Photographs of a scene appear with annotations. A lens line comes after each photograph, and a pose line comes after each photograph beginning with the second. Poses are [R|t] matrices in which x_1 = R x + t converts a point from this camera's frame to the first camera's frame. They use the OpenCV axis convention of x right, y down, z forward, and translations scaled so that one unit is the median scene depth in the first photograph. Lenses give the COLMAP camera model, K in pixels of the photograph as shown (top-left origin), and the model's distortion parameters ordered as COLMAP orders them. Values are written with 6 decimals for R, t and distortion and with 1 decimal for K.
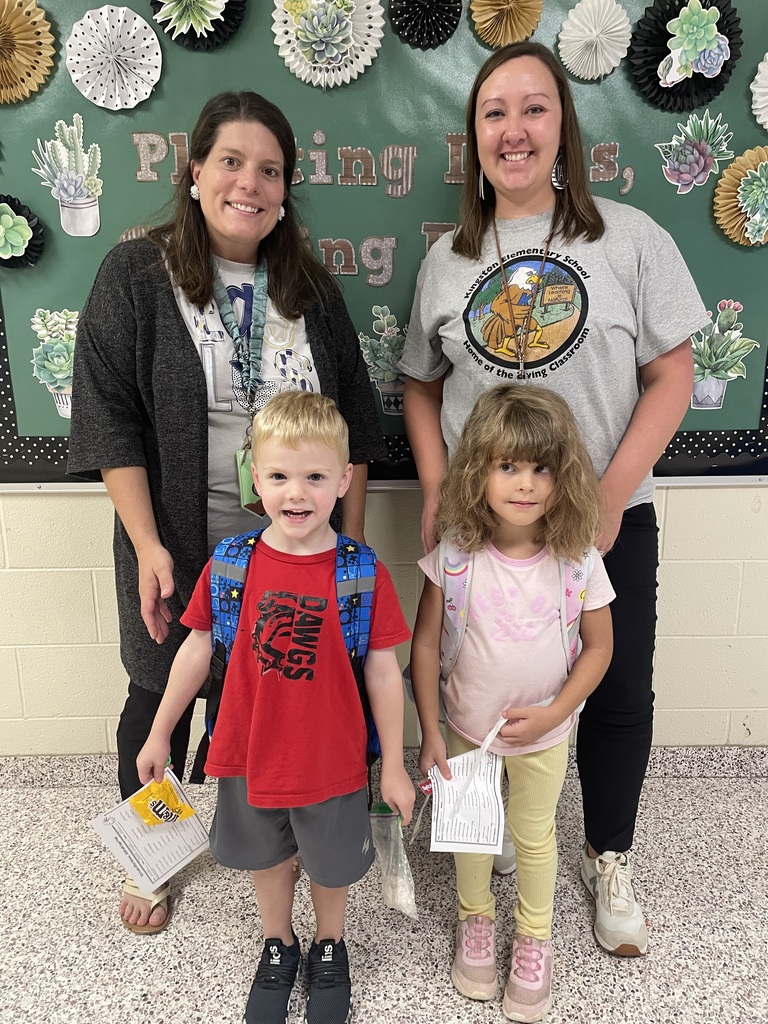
lens RADIAL K [[747.0, 0, 385.4], [0, 747.0, 500.1], [0, 0, 1]] dist [0.084677, -0.108443]
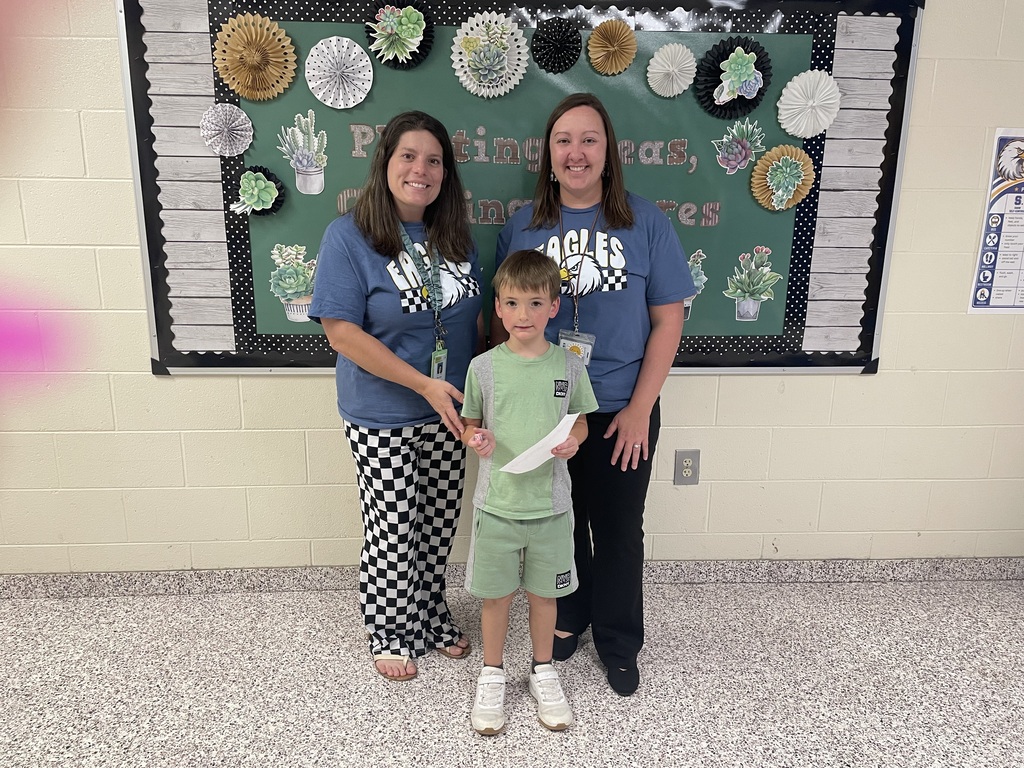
lens RADIAL K [[747.0, 0, 511.9], [0, 747.0, 370.3], [0, 0, 1]] dist [0.084677, -0.108443]
pose [[0.998562, 0.009823, 0.052704, -0.102286], [-0.010416, 0.999885, 0.010995, -0.042107], [-0.052590, -0.011528, 0.998550, -0.442195]]
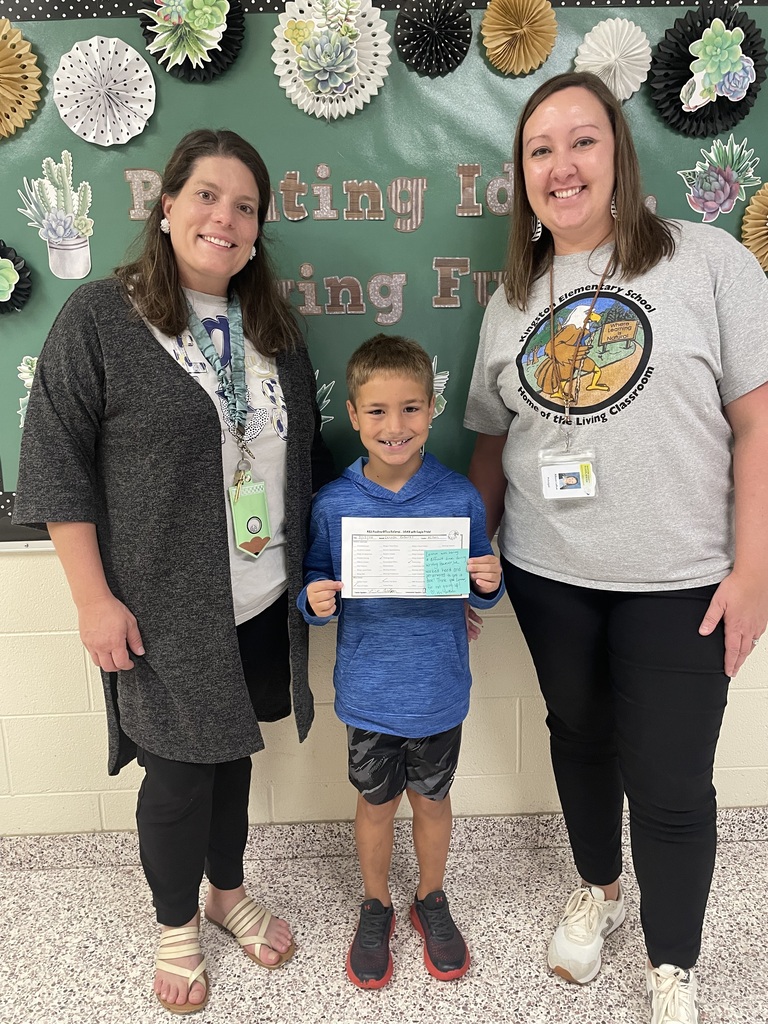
lens RADIAL K [[745.7, 0, 375.2], [0, 745.7, 501.5], [0, 0, 1]] dist [0.084580, -0.108108]
pose [[0.999749, -0.021230, 0.007179, -0.038933], [0.021488, 0.999051, -0.037887, -0.030388], [-0.006368, 0.038032, 0.999256, 0.075461]]
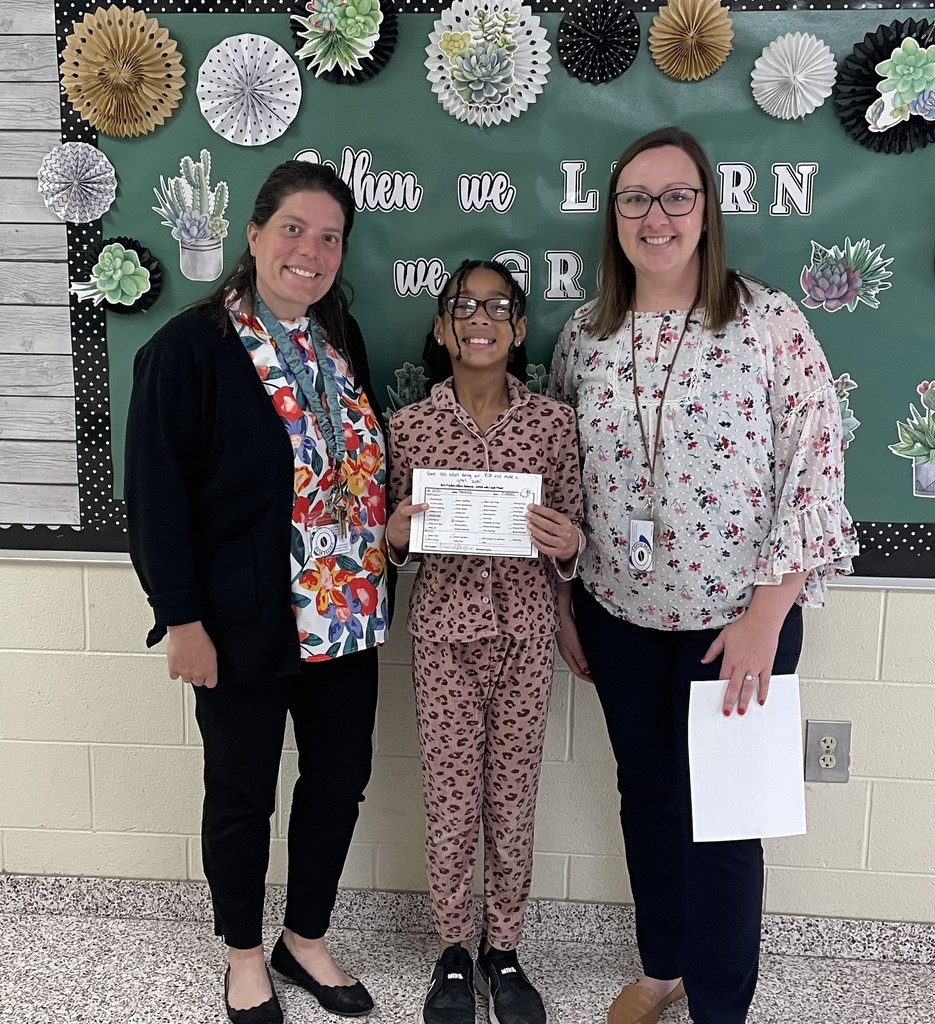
lens RADIAL K [[1435.9, 0, 427.3], [0, 1435.9, 510.2], [0, 0, 1]] dist [0.123636, -0.200654]
pose [[0.994266, 0.039261, -0.099470, 0.043335], [-0.040846, 0.999068, -0.013948, -0.070578], [0.098830, 0.017931, 0.994943, -0.682161]]
